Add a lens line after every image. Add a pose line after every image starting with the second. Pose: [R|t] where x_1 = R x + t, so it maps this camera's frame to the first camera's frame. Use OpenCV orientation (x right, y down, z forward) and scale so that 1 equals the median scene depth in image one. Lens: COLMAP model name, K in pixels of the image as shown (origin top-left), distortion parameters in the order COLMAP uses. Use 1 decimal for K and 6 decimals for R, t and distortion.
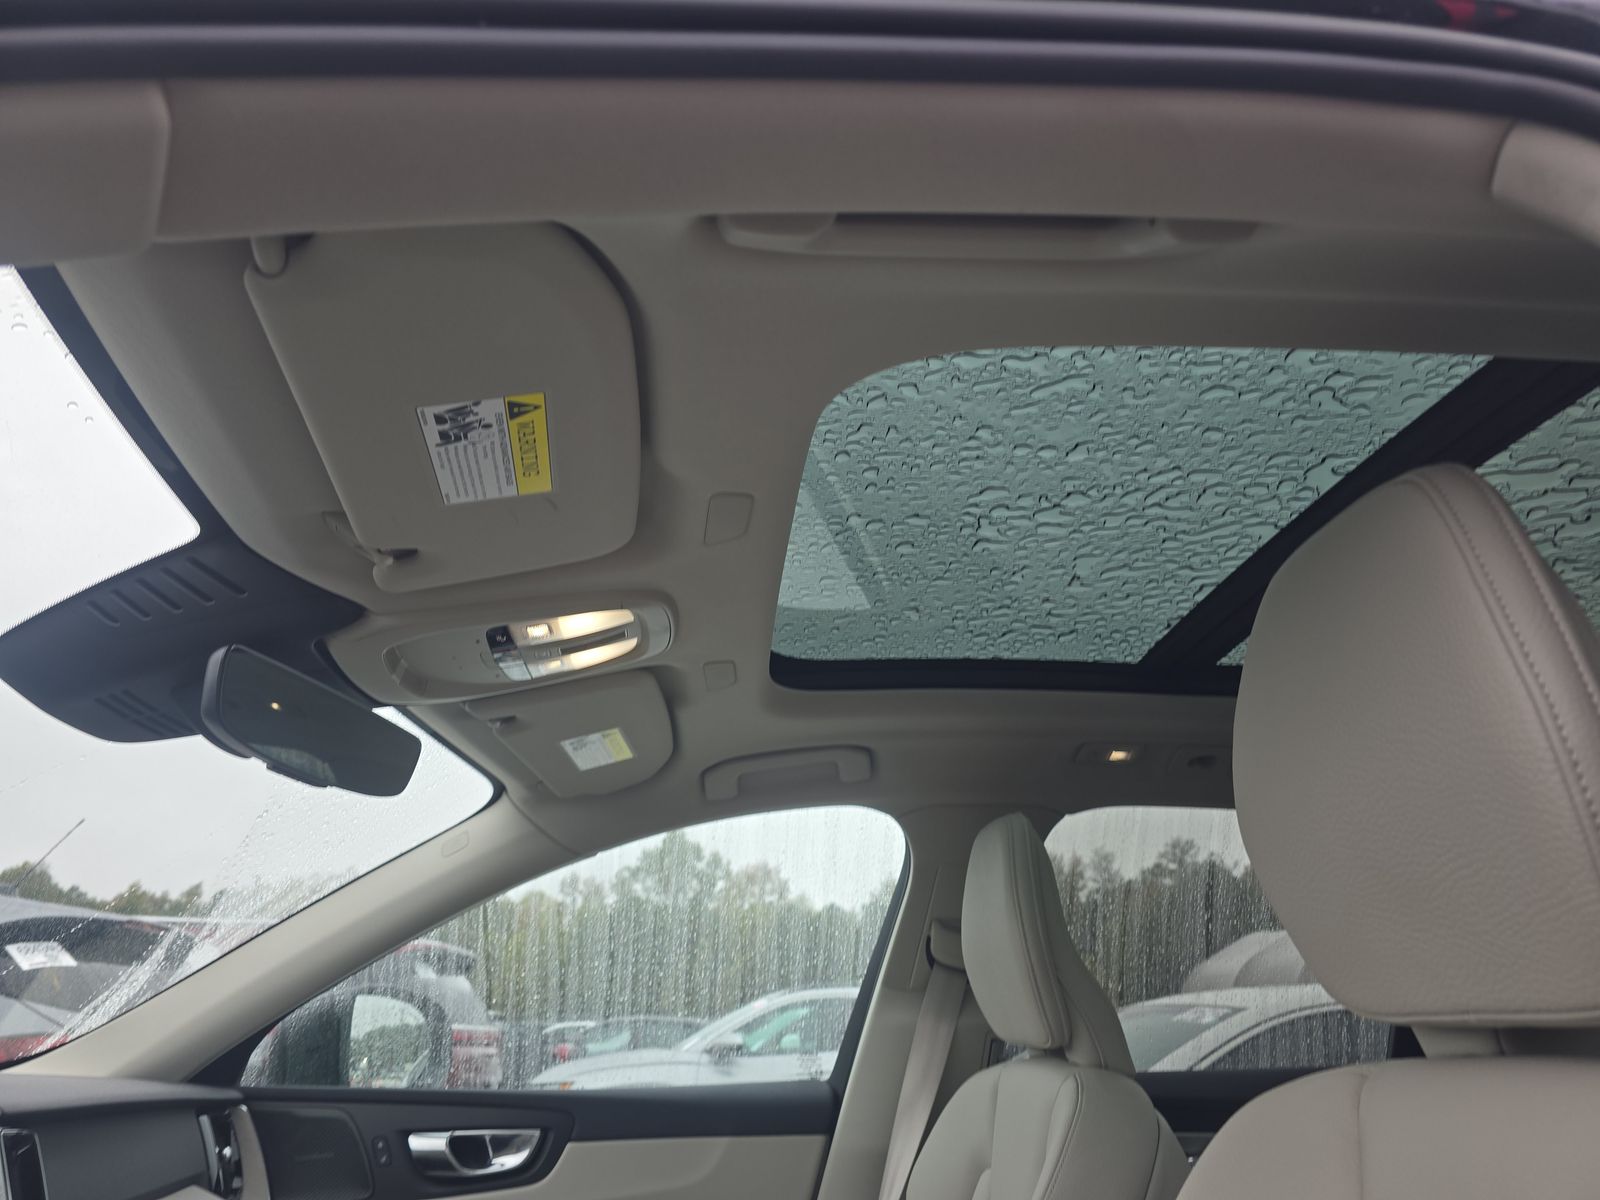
lens RADIAL K [[1092.7, 0, 800.5], [0, 1092.7, 606.7], [0, 0, 1]] dist [0.023369, -0.015828]
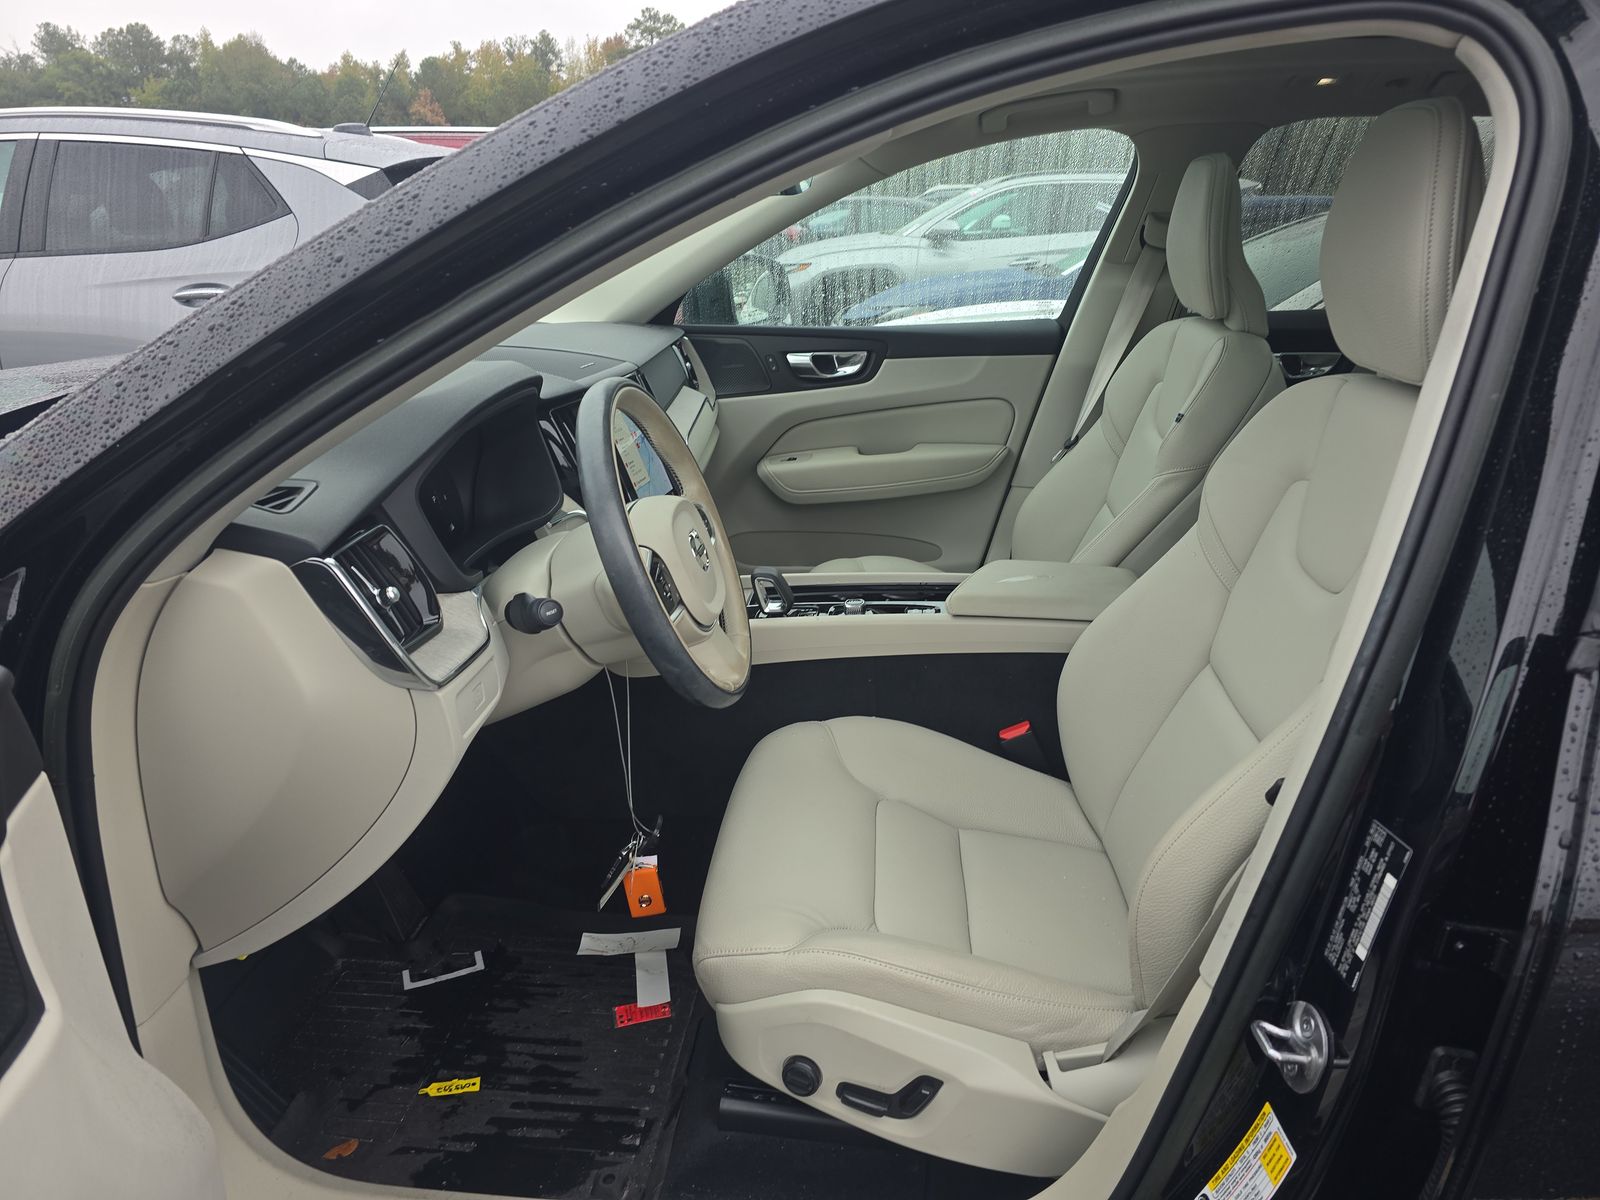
lens RADIAL K [[1092.7, 0, 803.7], [0, 1092.7, 602.0], [0, 0, 1]] dist [0.023369, -0.015828]
pose [[0.985789, 0.049755, -0.160452, -0.056789], [0.069505, 0.748744, 0.659205, -0.277016], [0.152936, -0.660989, 0.734646, -0.373846]]
